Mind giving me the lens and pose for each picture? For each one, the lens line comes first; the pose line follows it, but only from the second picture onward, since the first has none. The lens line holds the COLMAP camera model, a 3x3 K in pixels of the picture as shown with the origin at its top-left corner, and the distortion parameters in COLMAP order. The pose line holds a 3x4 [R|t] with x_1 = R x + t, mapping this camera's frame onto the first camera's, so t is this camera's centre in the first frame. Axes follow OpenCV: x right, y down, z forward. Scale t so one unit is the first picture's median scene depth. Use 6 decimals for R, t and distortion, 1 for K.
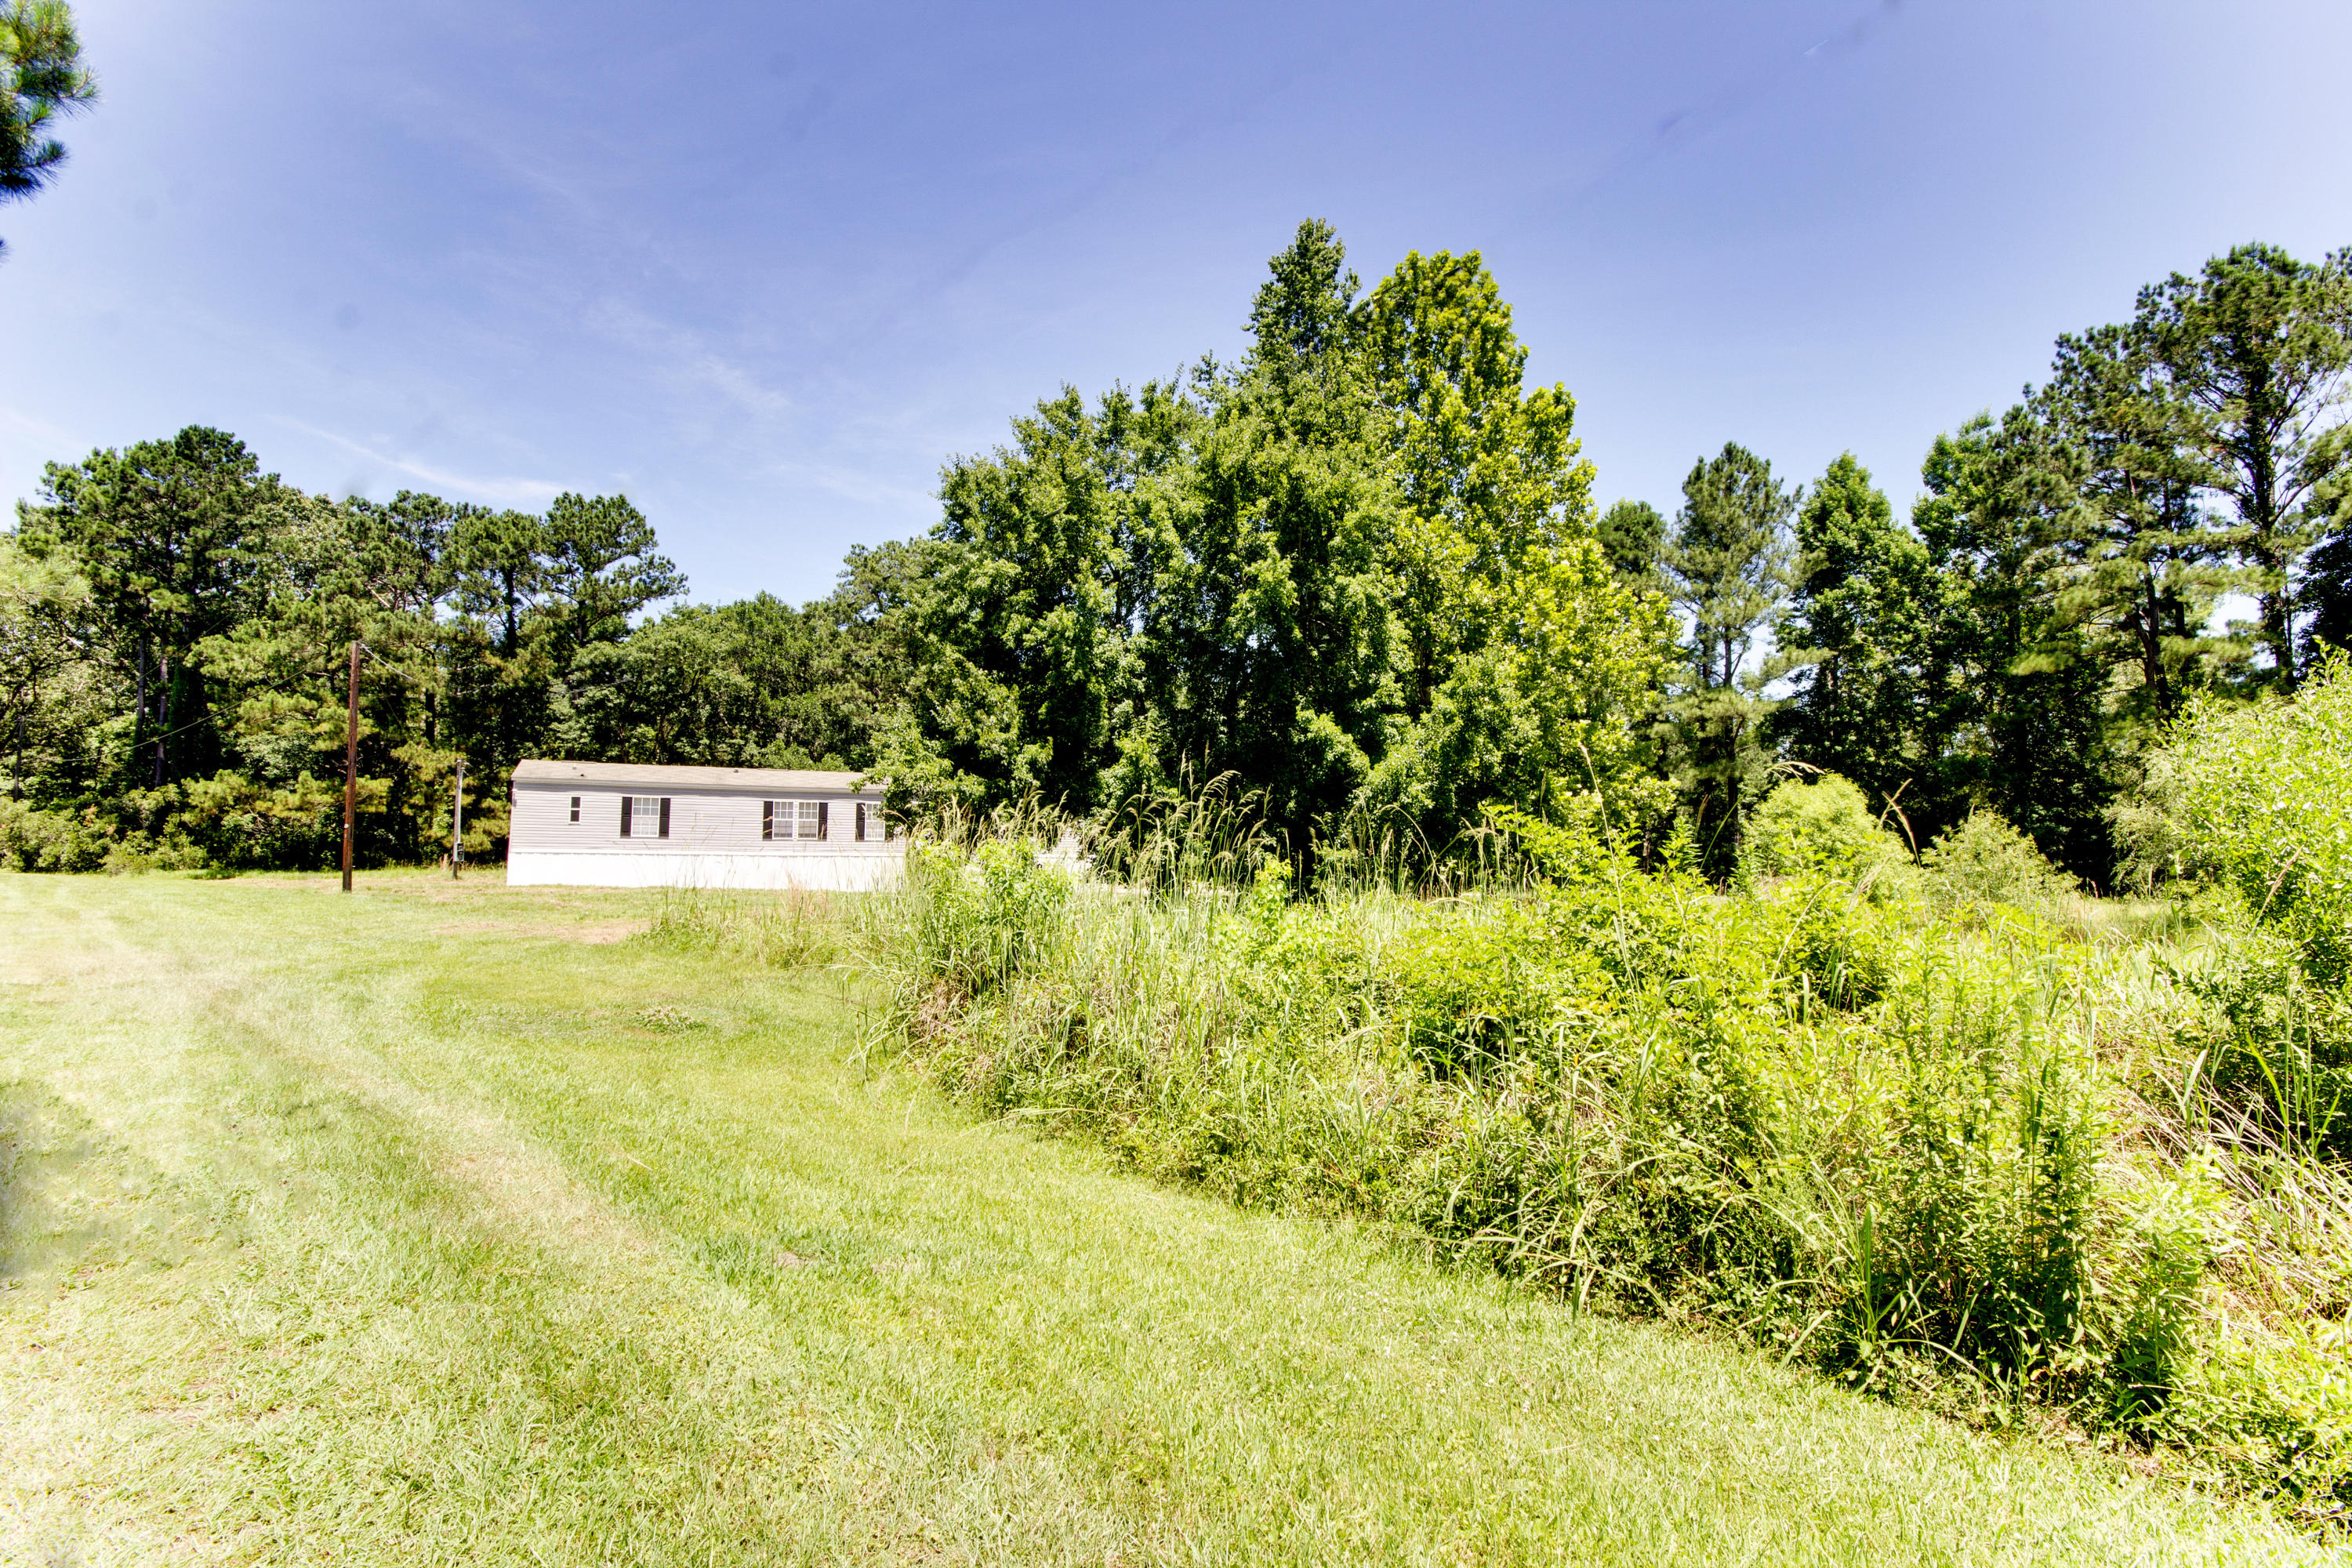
lens RADIAL K [[1073.6, 0, 1176.4], [0, 1073.6, 787.0], [0, 0, 1]] dist [0.000337, -0.000126]
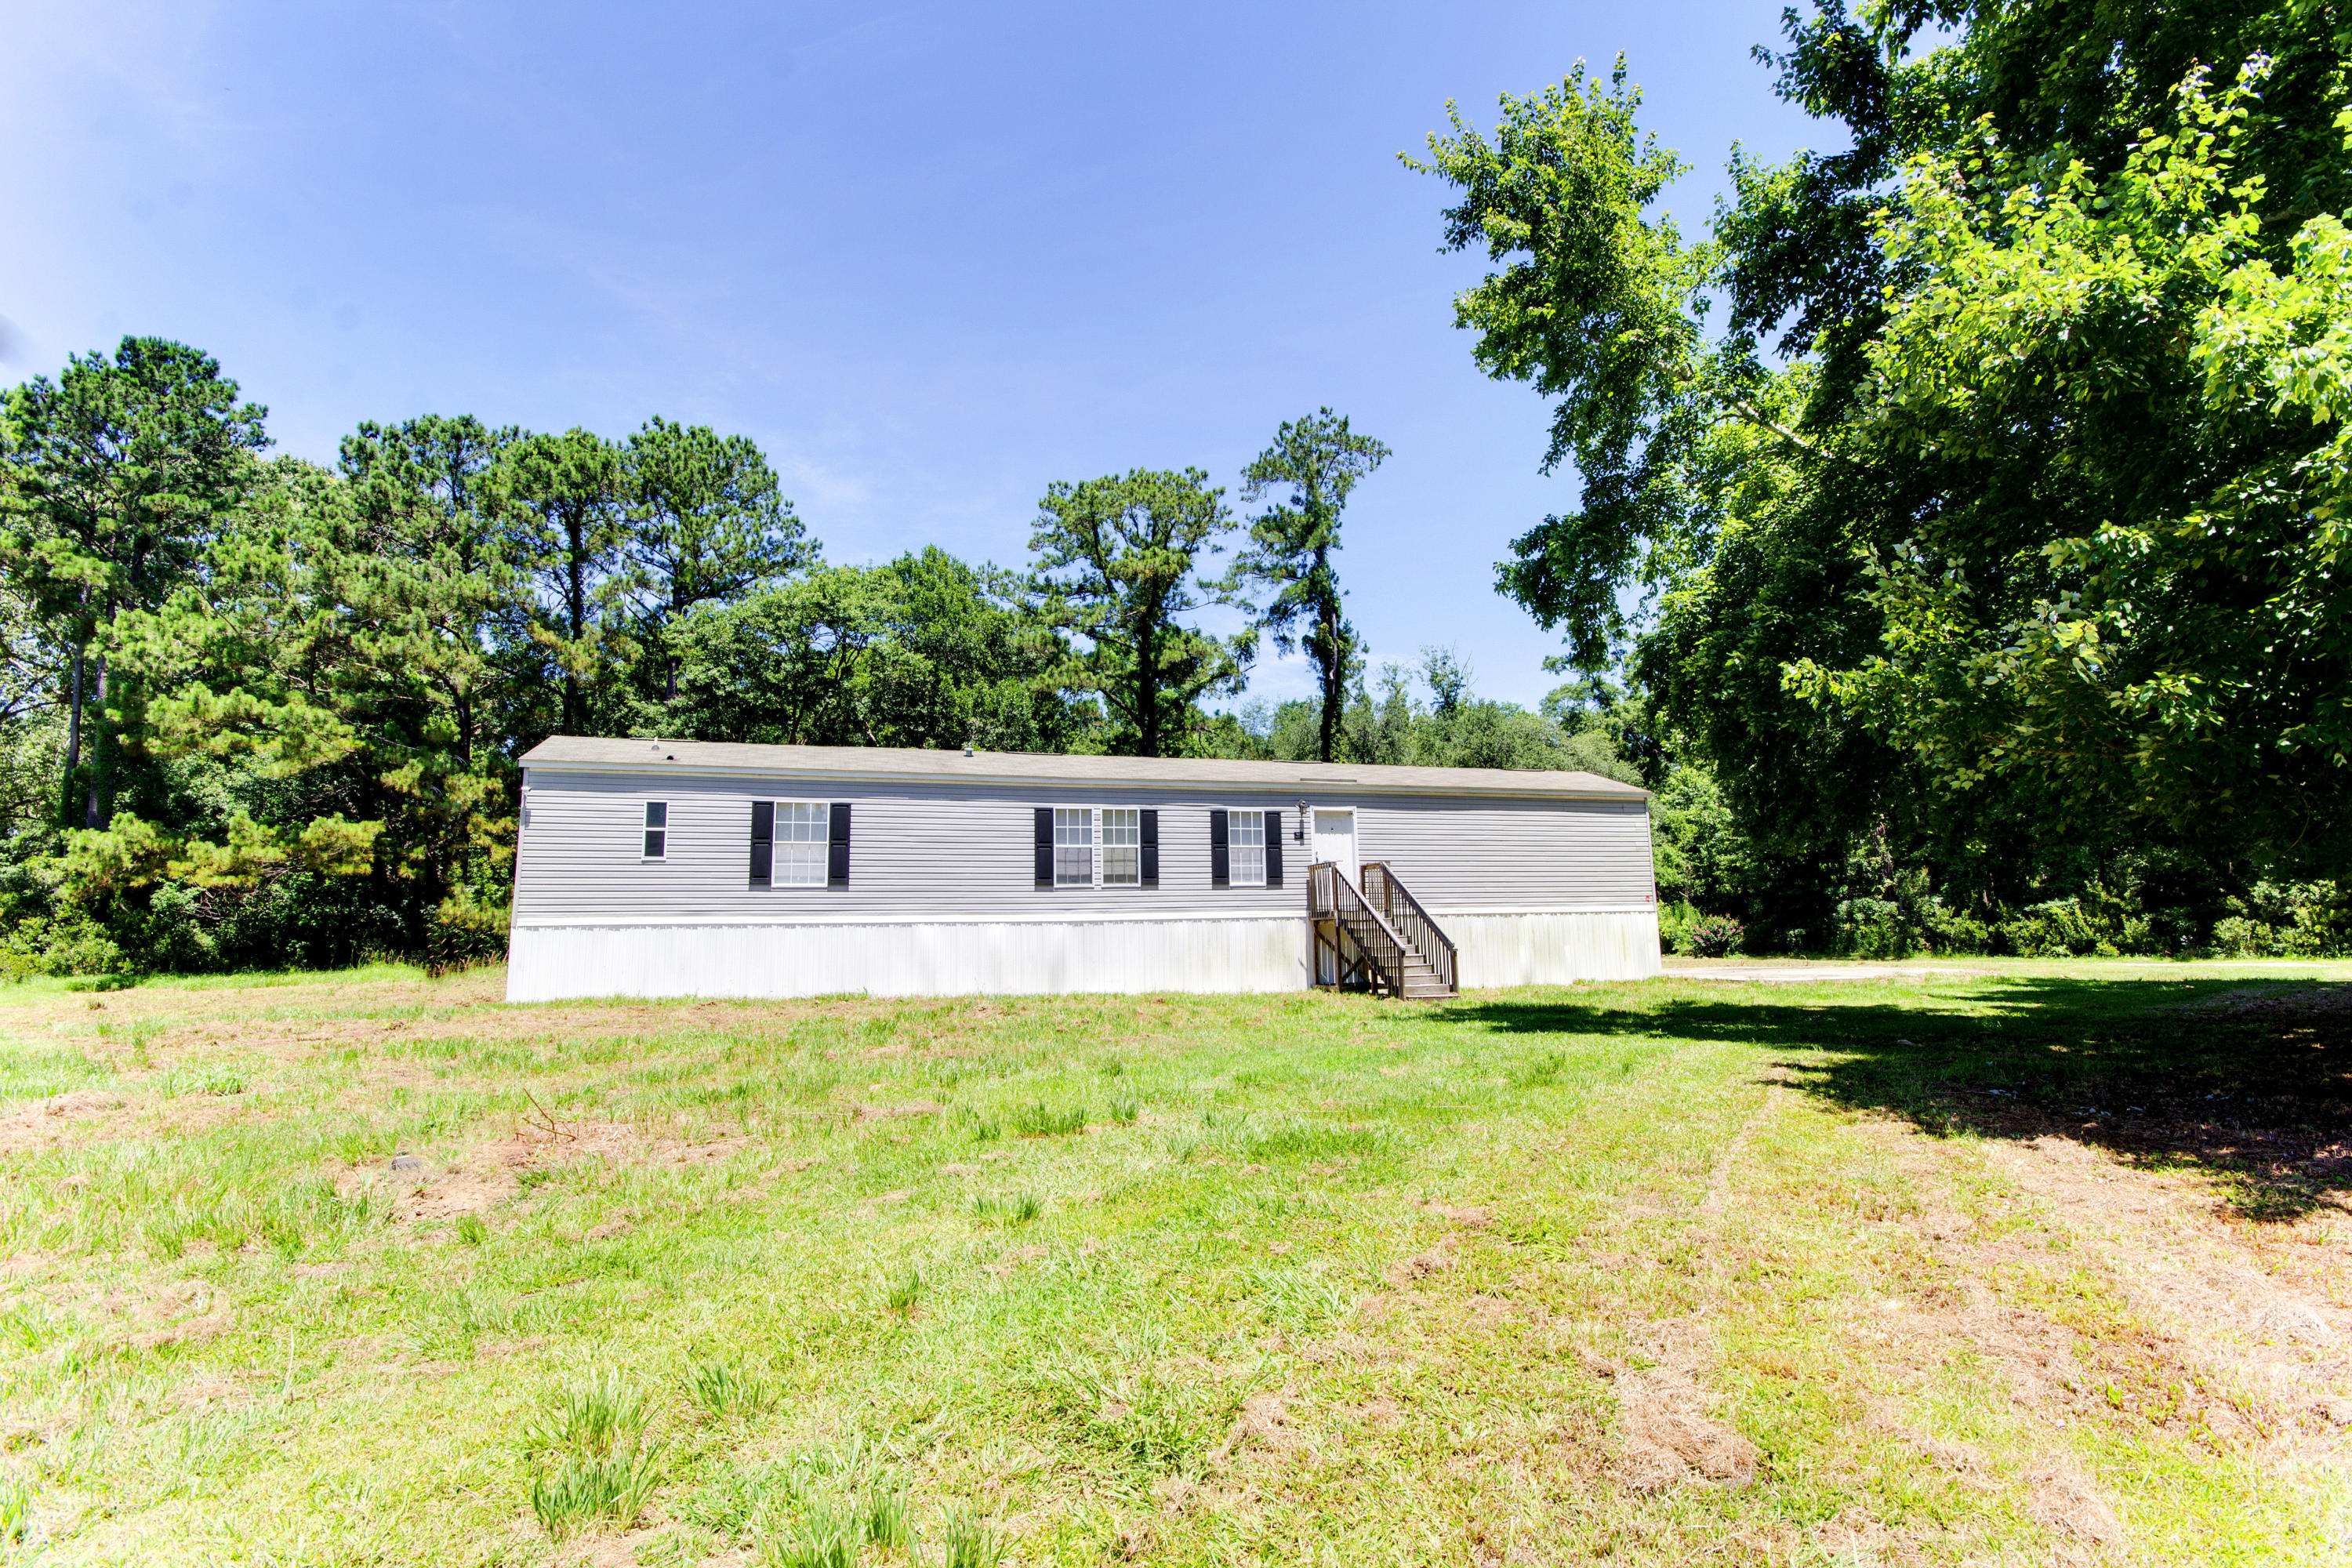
lens RADIAL K [[1073.6, 0, 1176.3], [0, 1073.6, 783.2], [0, 0, 1]] dist [0.000337, -0.000126]
pose [[0.996531, -0.037220, -0.074442, -0.220752], [0.031840, 0.996883, -0.072188, 0.029933], [0.076897, 0.069567, 0.994609, 0.407589]]
